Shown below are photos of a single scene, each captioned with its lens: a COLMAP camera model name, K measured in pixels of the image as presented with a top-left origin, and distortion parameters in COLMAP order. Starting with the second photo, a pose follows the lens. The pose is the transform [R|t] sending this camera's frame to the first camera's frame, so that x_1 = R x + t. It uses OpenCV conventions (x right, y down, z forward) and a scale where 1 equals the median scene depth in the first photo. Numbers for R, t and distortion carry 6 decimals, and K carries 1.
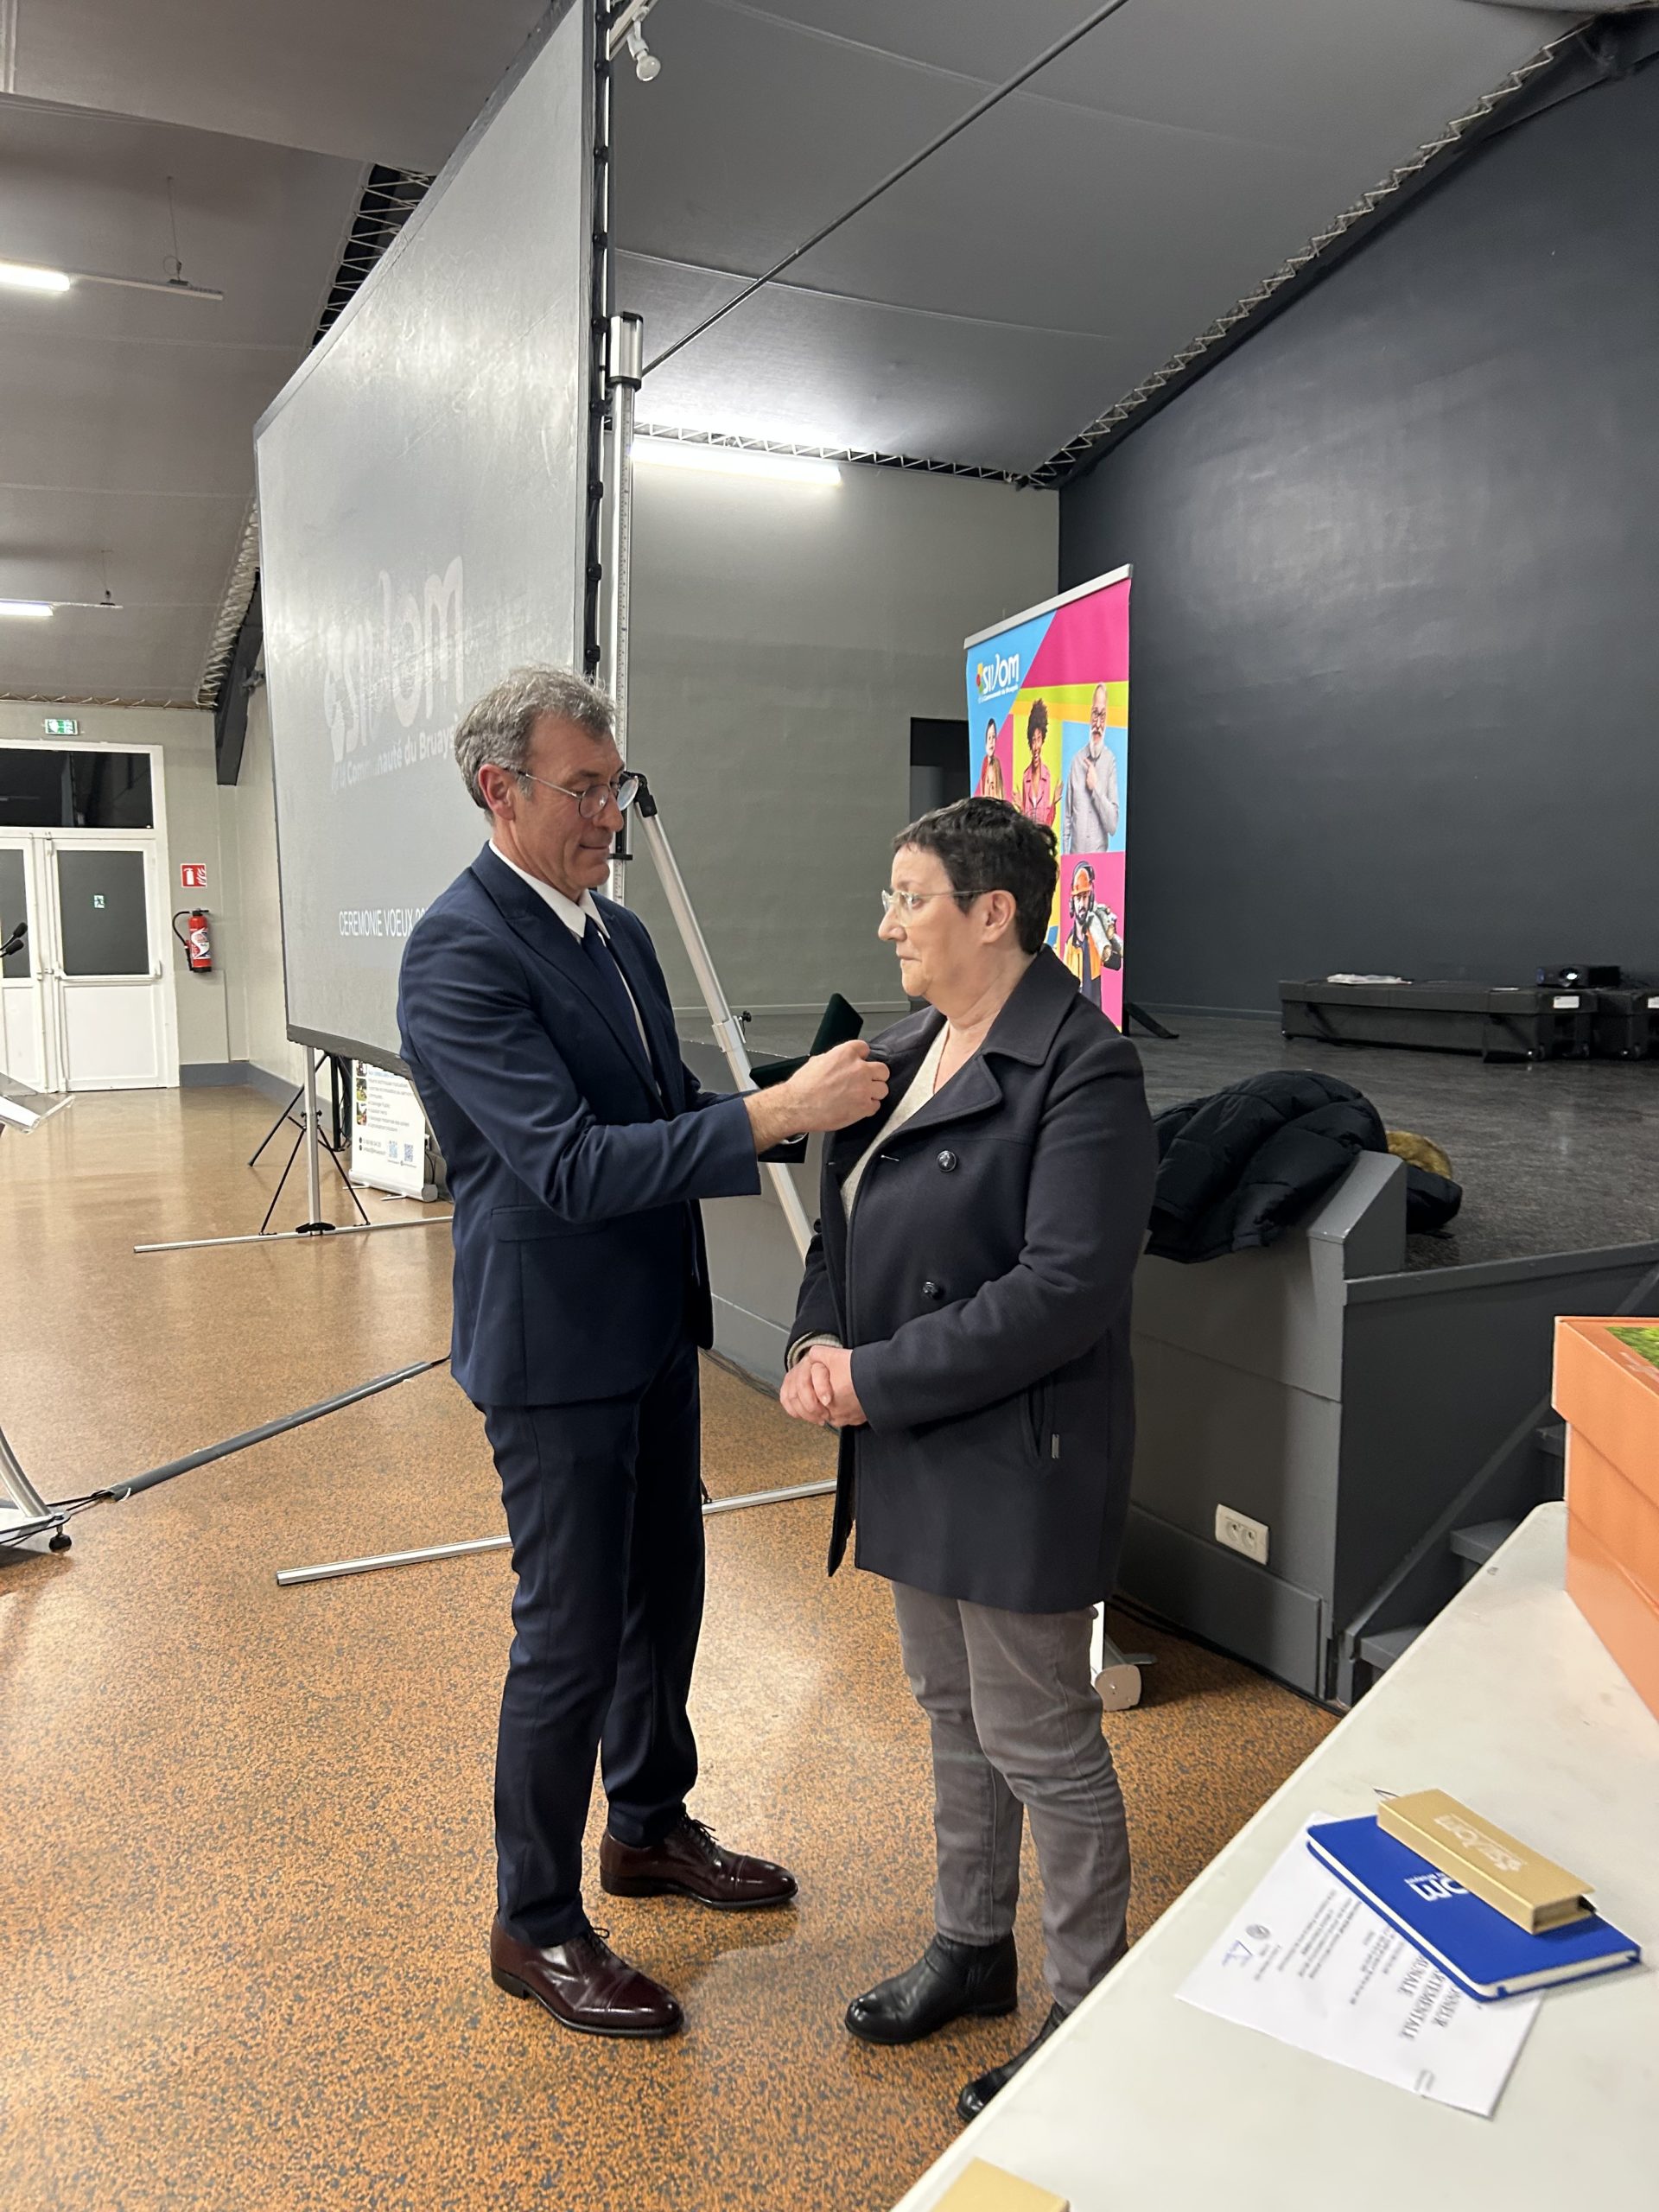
lens RADIAL K [[1663.1, 0, 821.1], [0, 1663.1, 1118.1], [0, 0, 1]] dist [0.051646, -0.056954]
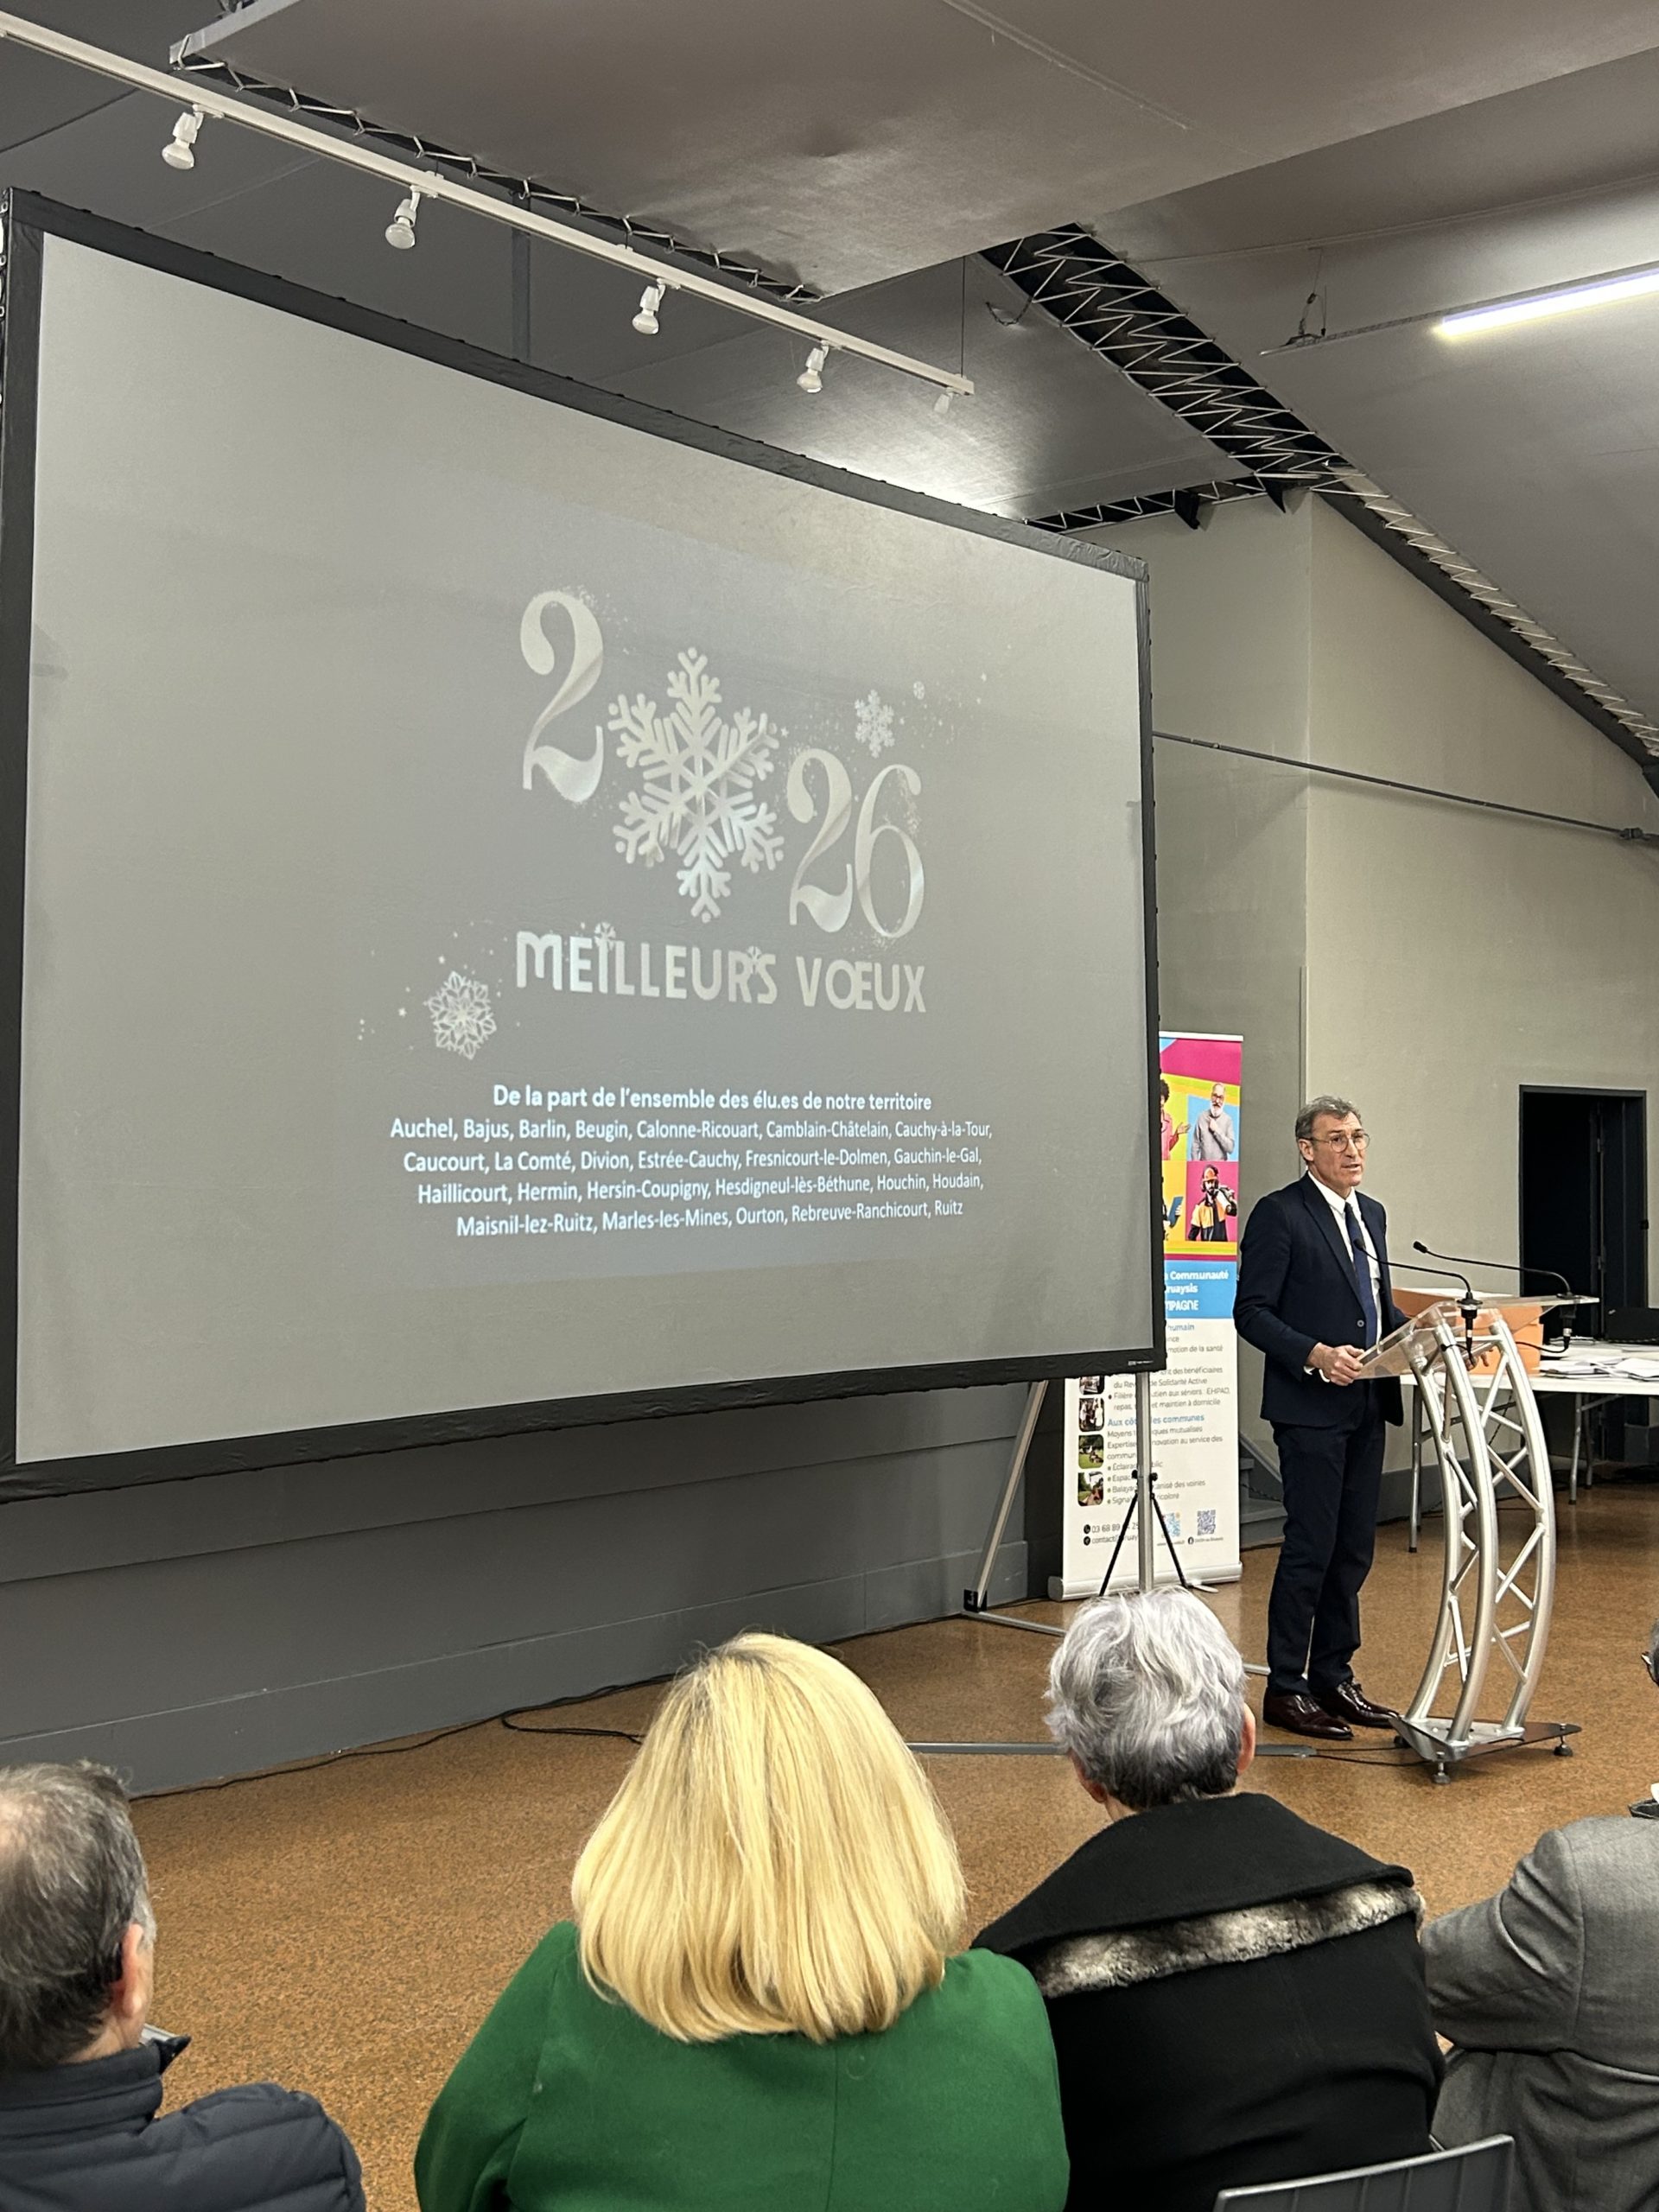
lens RADIAL K [[2495.5, 0, 837.0], [0, 2495.5, 1083.1], [0, 0, 1]] dist [0.114267, 0.000000]
pose [[-0.362273, 0.021744, 0.931819, -2.216202], [0.109920, 0.993748, 0.019546, -0.317120], [-0.925568, 0.109507, -0.362398, 2.198922]]
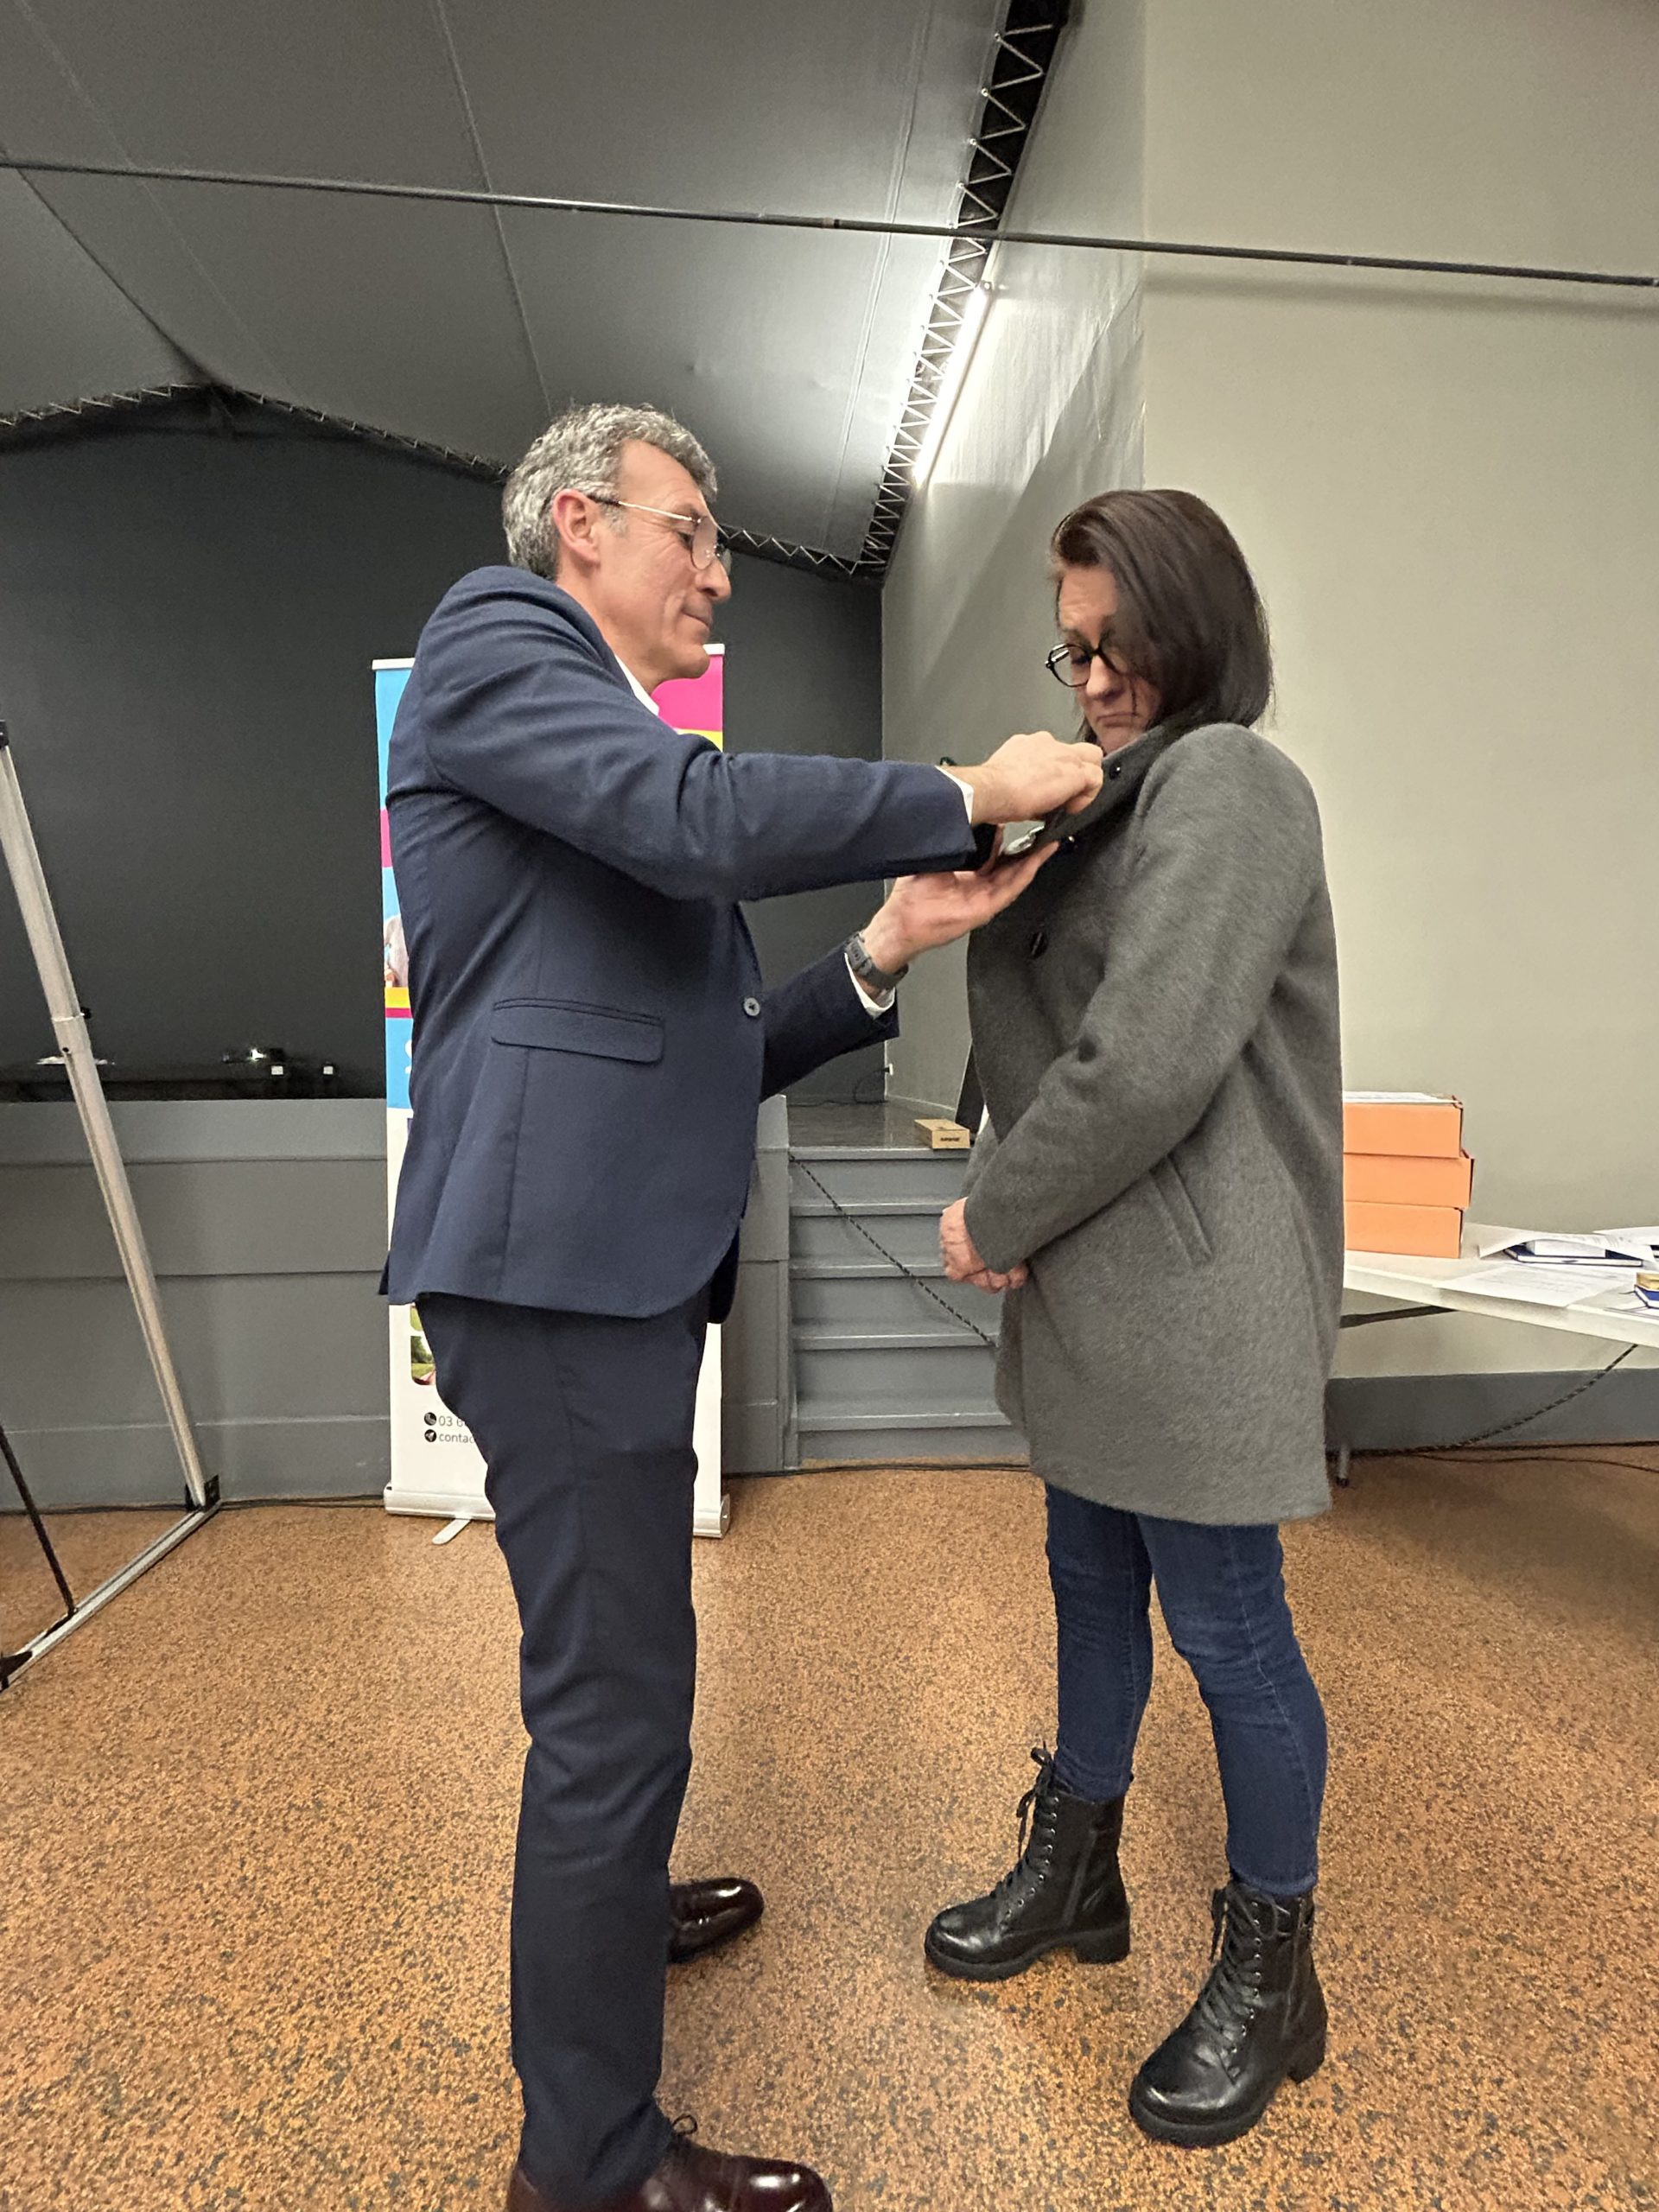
lens RADIAL K [[1081.4, 0, 837.9], [0, 1081.4, 1102.3], [0, 0, 1]] dist [-0.006971, 0.006514]
pose [[0.367839, -0.040255, 0.929018, -0.479234], [0.118128, 0.992991, -0.003745, 0.035746], [-0.922356, 0.111121, 0.370016, 0.513983]]
